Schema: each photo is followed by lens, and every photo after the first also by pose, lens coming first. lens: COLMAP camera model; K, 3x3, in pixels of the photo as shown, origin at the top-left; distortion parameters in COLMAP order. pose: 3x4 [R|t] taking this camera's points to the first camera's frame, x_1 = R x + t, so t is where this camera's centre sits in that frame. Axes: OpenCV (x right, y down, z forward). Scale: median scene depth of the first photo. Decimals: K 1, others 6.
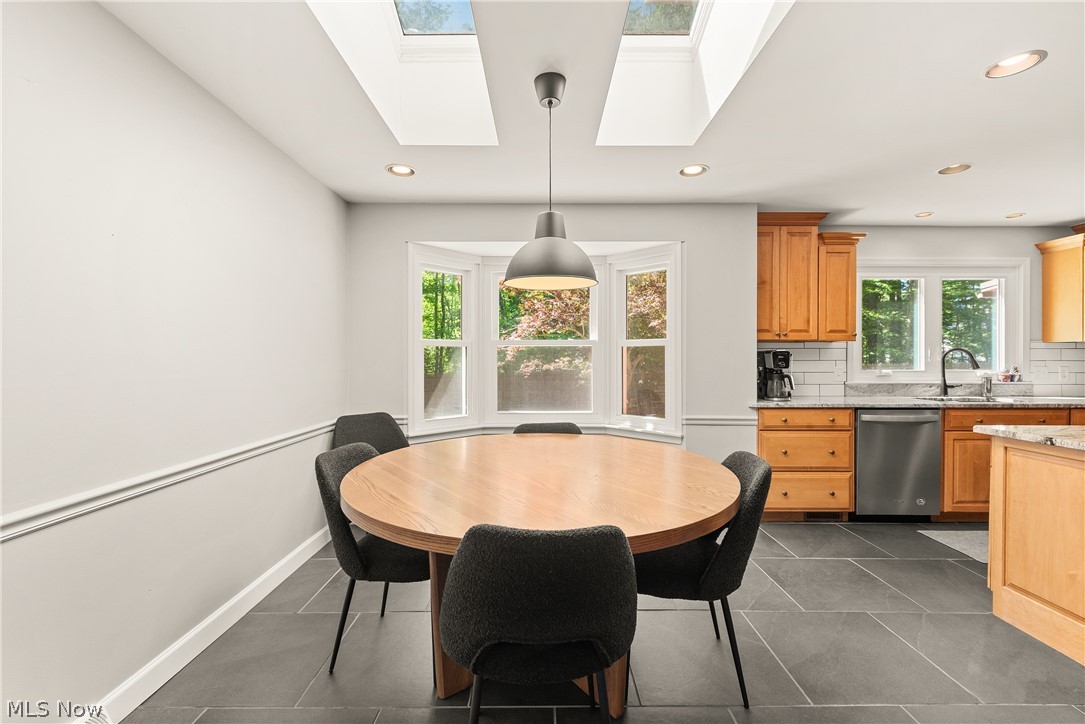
lens RADIAL K [[471.6, 0, 543.4], [0, 471.6, 359.4], [0, 0, 1]] dist [0.005509, -0.002002]
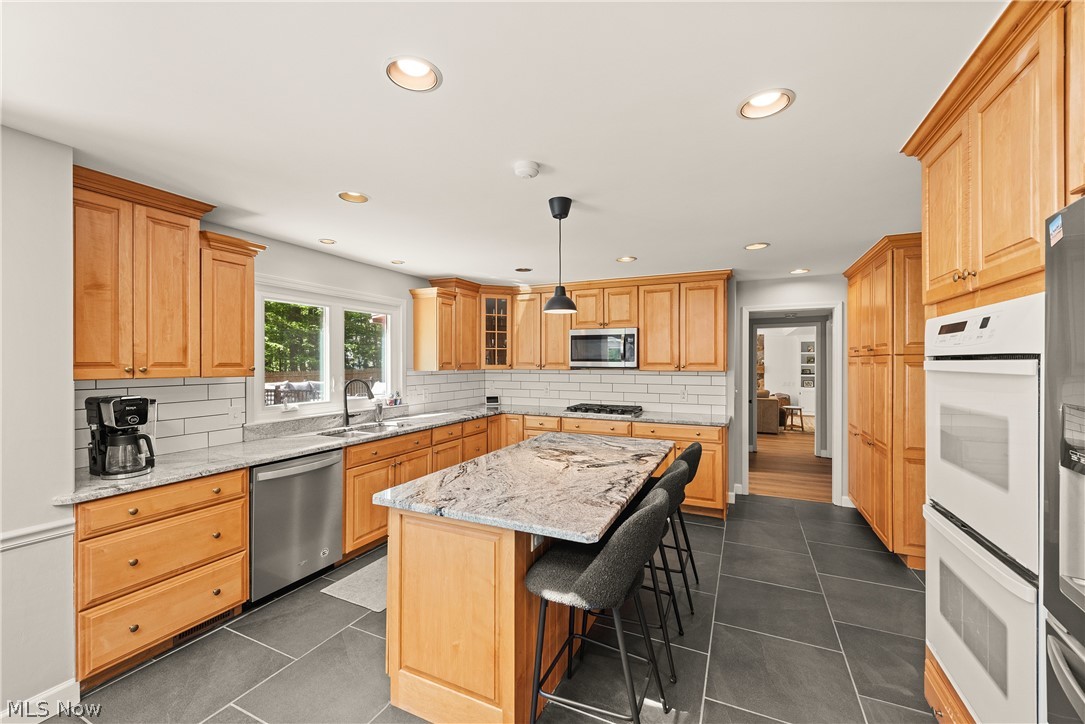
lens RADIAL K [[428.7, 0, 542.4], [0, 428.7, 360.9], [0, 0, 1]] dist [0.000601, -0.000921]
pose [[0.427986, -0.001882, 0.903783, 0.212581], [0.002297, 0.999997, 0.000995, -0.066186], [-0.903782, 0.001650, 0.427989, 0.244438]]
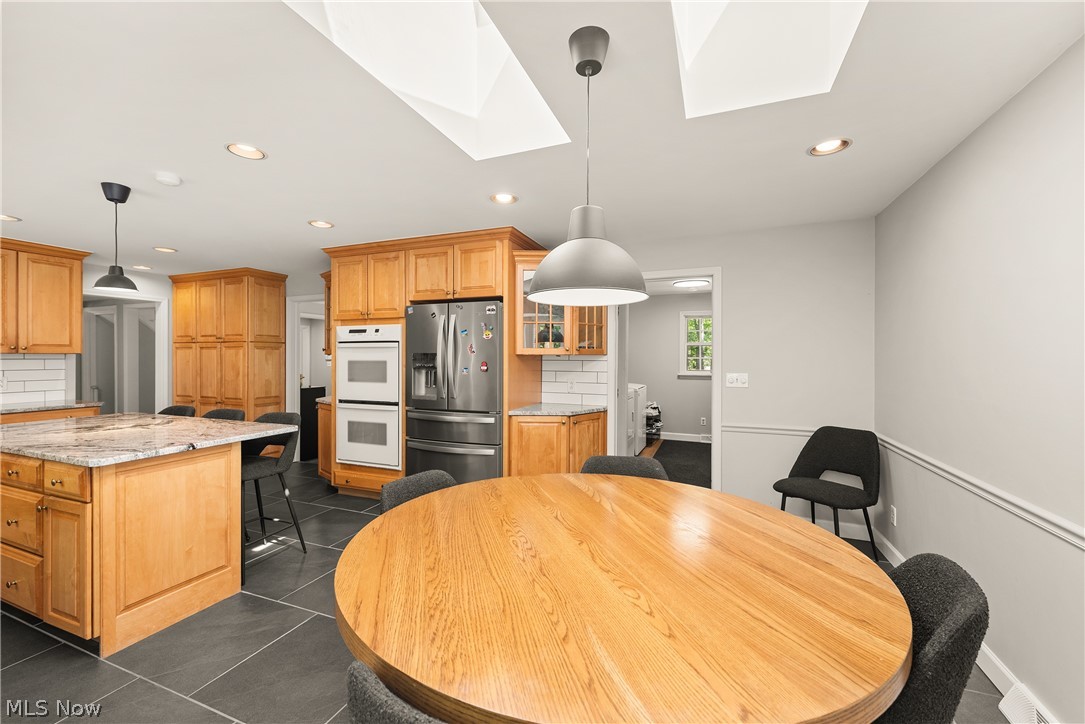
lens RADIAL K [[428.7, 0, 543.0], [0, 428.7, 359.8], [0, 0, 1]] dist [0.000601, -0.000921]
pose [[-0.931099, -0.007750, 0.364683, -0.095563], [-0.004430, 0.999941, 0.009942, -0.035606], [-0.364739, 0.007641, -0.931079, 0.913055]]
